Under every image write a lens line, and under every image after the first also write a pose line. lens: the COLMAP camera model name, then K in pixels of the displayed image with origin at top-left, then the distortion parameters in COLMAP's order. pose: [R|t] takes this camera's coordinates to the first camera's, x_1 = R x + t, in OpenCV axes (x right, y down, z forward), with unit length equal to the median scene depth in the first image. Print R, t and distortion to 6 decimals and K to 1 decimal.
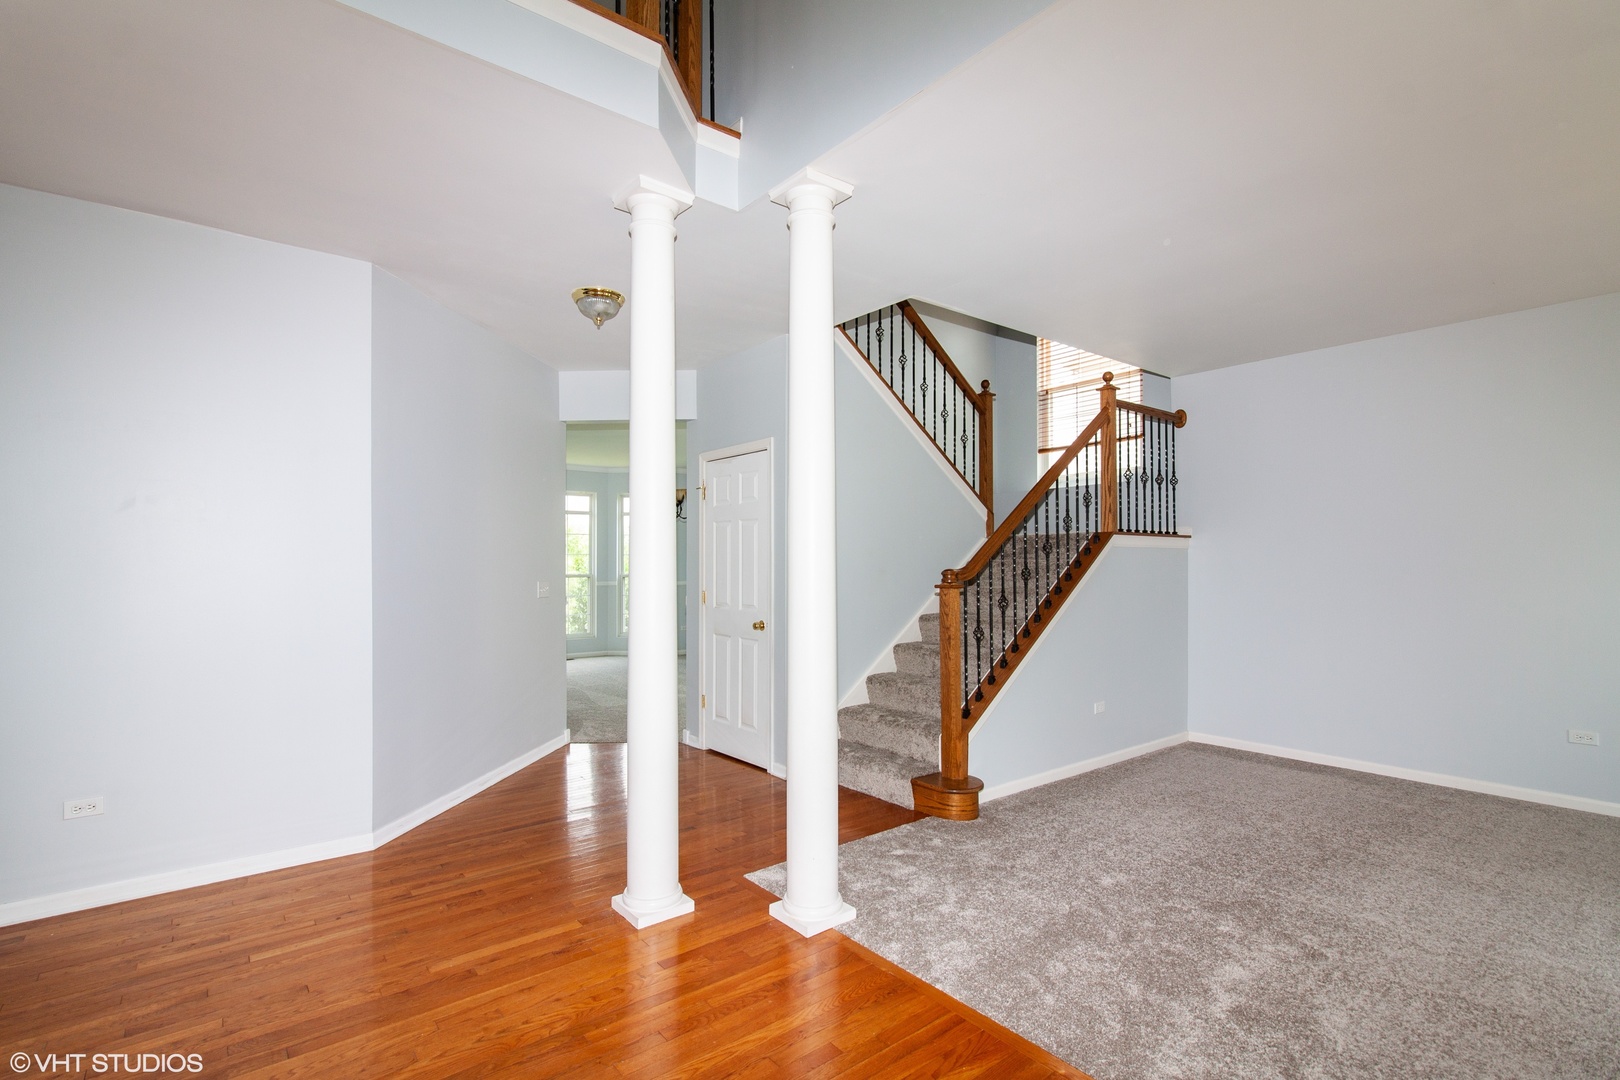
lens RADIAL K [[765.6, 0, 814.5], [0, 765.6, 551.4], [0, 0, 1]] dist [0.001685, 0.000911]
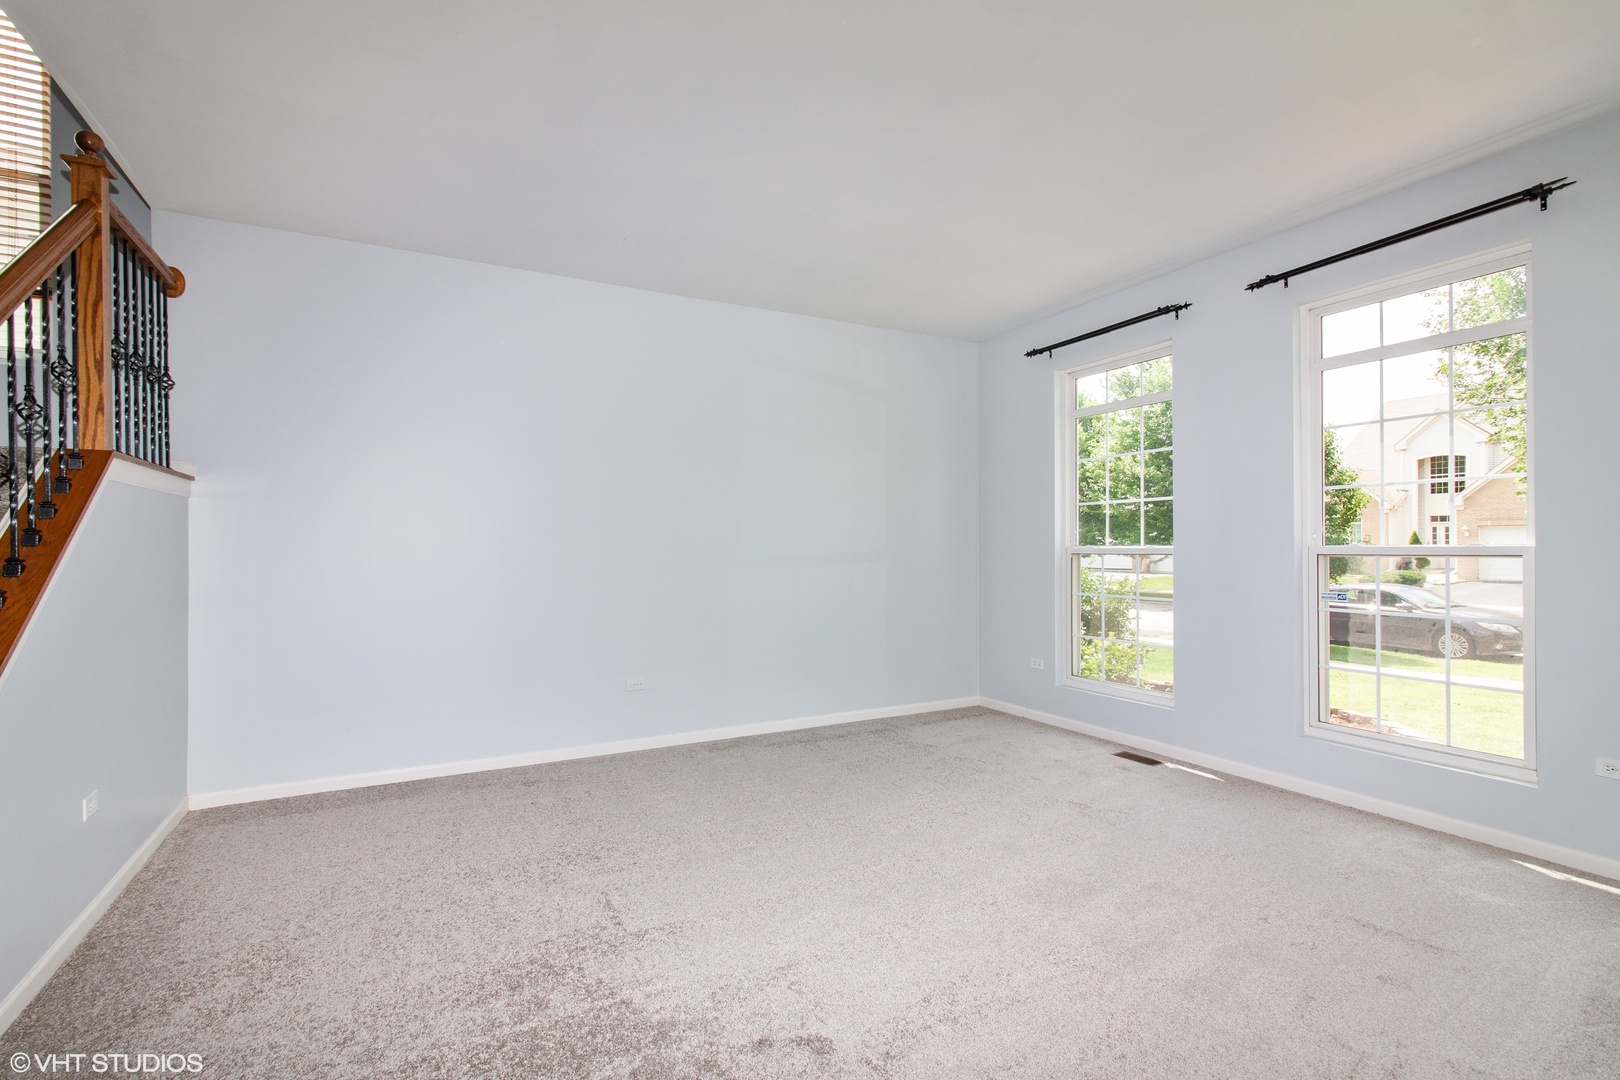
lens RADIAL K [[765.6, 0, 814.5], [0, 765.6, 551.4], [0, 0, 1]] dist [0.001685, 0.000911]
pose [[0.196880, -0.008629, 0.980390, -0.014718], [-0.006352, 0.999929, 0.010076, 0.033357], [-0.980407, -0.008212, 0.196811, 0.439098]]
